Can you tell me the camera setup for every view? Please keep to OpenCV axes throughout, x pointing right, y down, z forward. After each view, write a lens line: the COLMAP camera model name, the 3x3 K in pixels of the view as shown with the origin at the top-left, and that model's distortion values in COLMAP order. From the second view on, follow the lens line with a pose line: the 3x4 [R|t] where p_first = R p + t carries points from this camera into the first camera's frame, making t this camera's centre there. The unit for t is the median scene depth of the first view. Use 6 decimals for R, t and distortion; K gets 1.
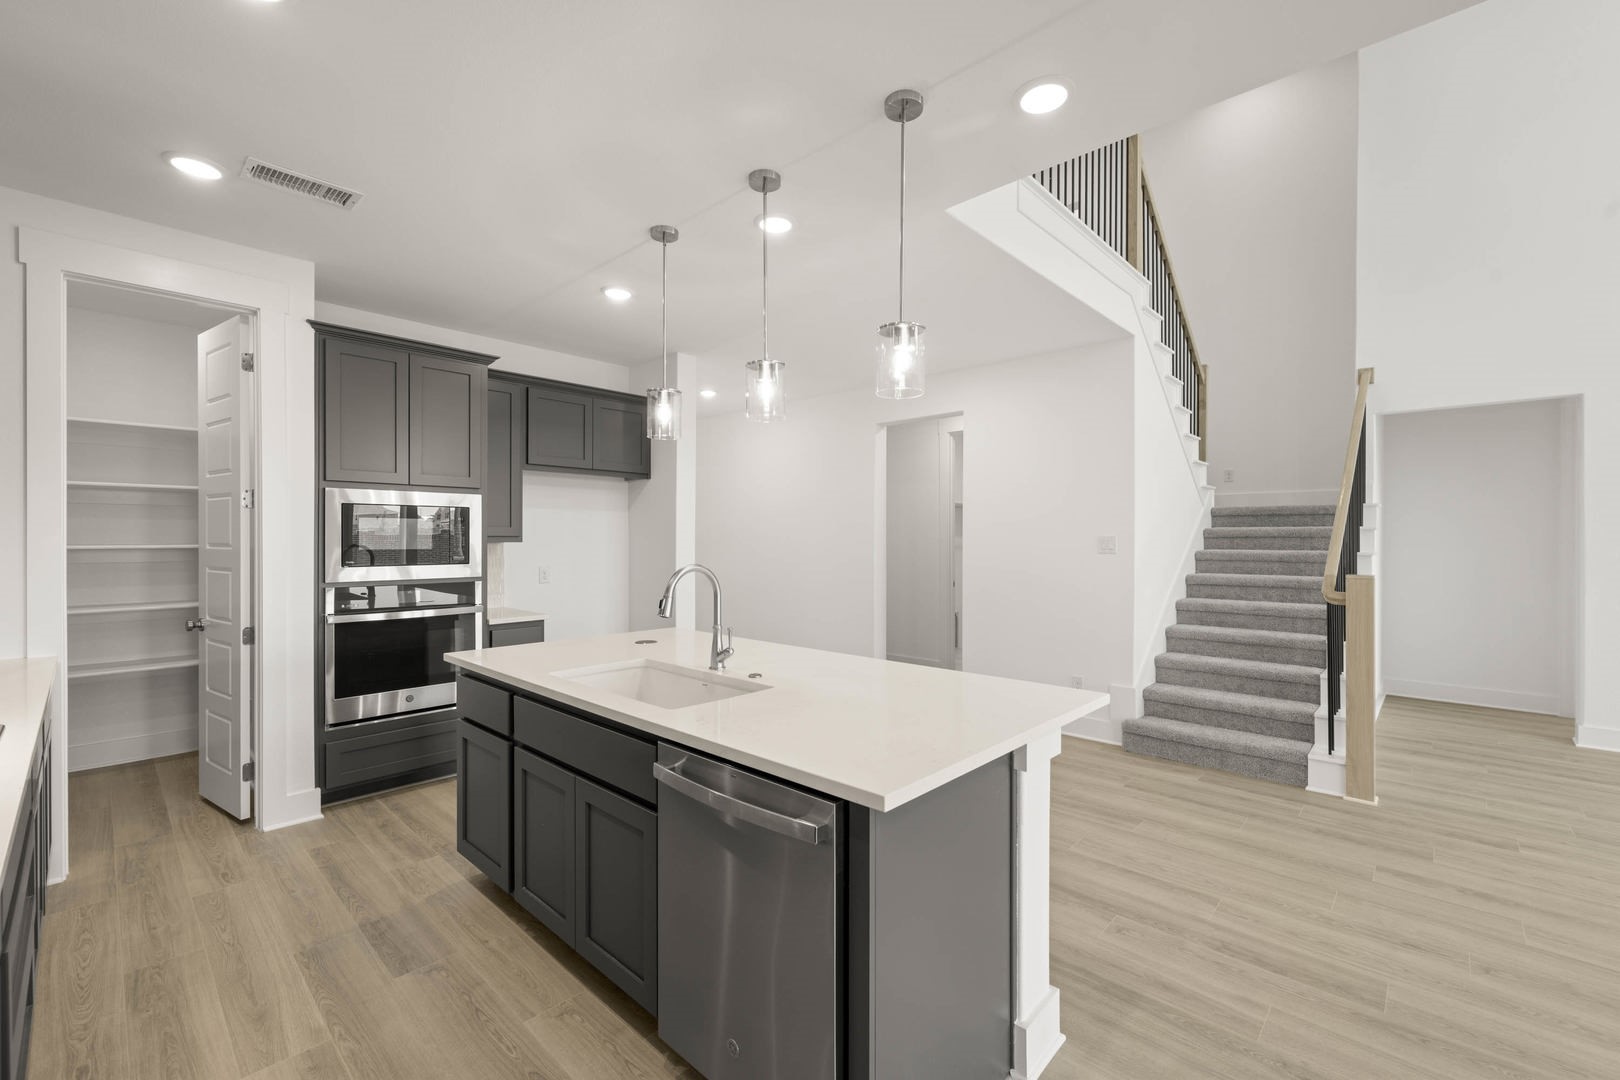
lens RADIAL K [[680.1, 0, 813.0], [0, 680.1, 539.8], [0, 0, 1]] dist [-0.005155, -0.000101]
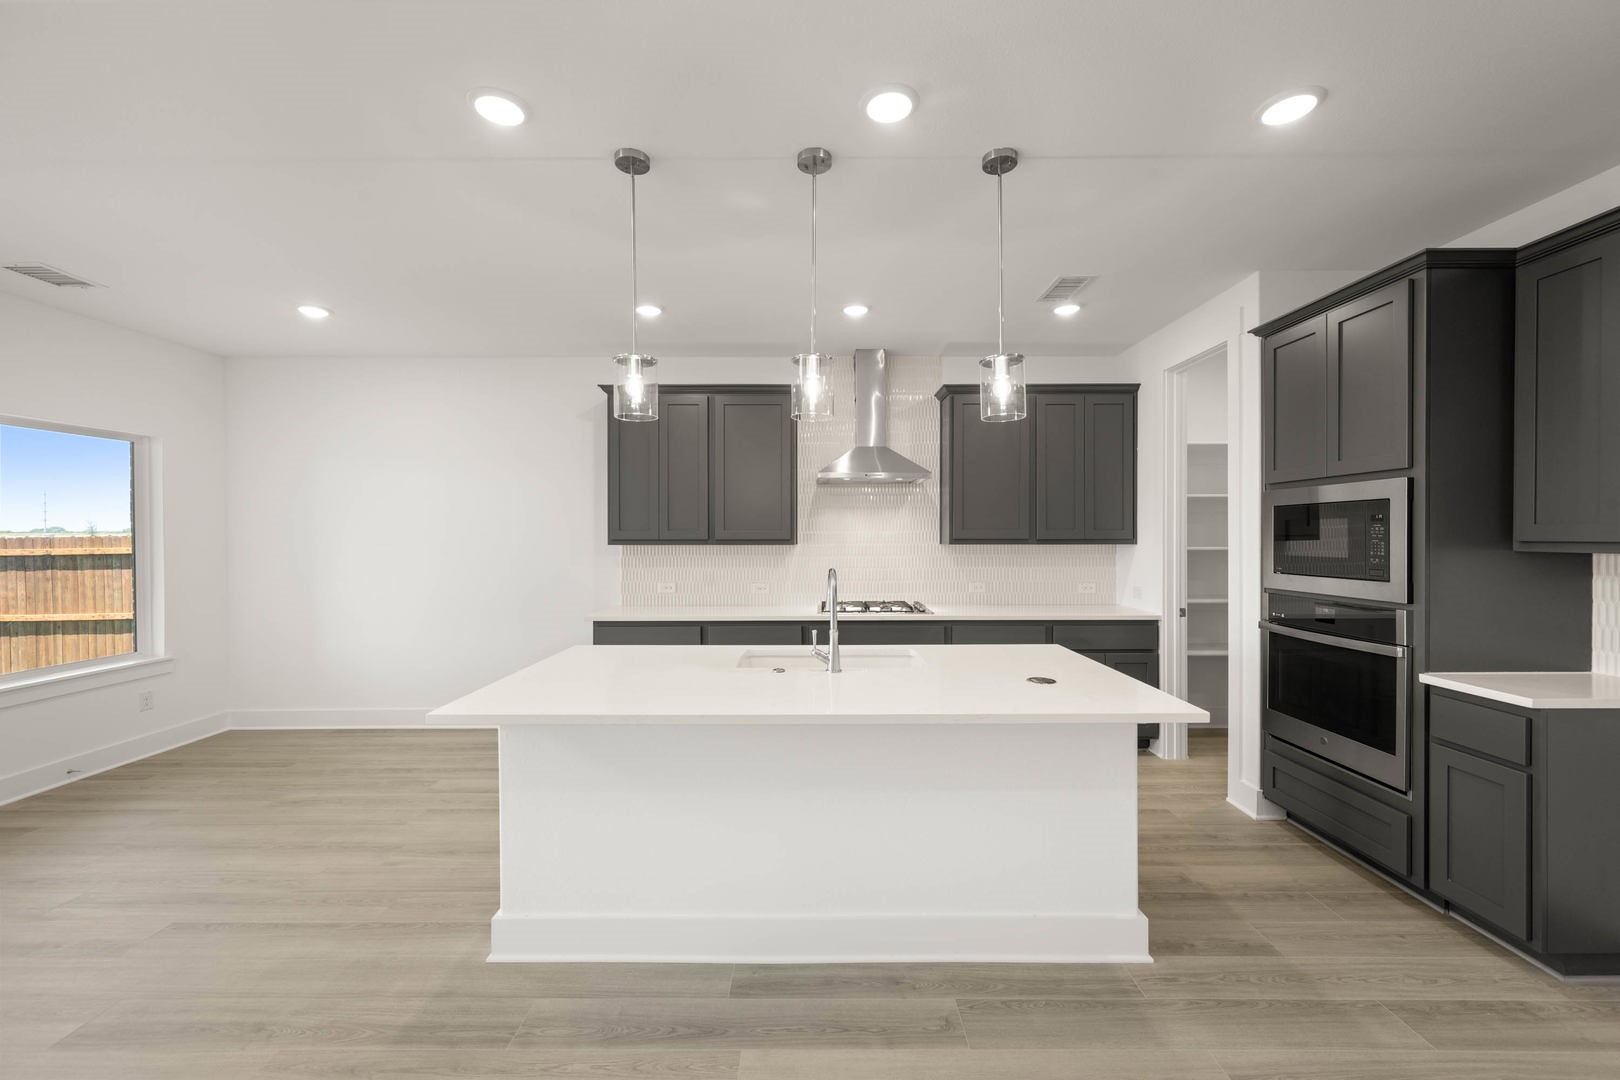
lens RADIAL K [[636.7, 0, 813.1], [0, 636.7, 540.6], [0, 0, 1]] dist [0.000632, 0.000127]
pose [[-0.729634, 0.004765, -0.683822, 0.402002], [0.002391, 0.999987, 0.004418, -0.011164], [0.683834, 0.001589, -0.729636, 1.243308]]
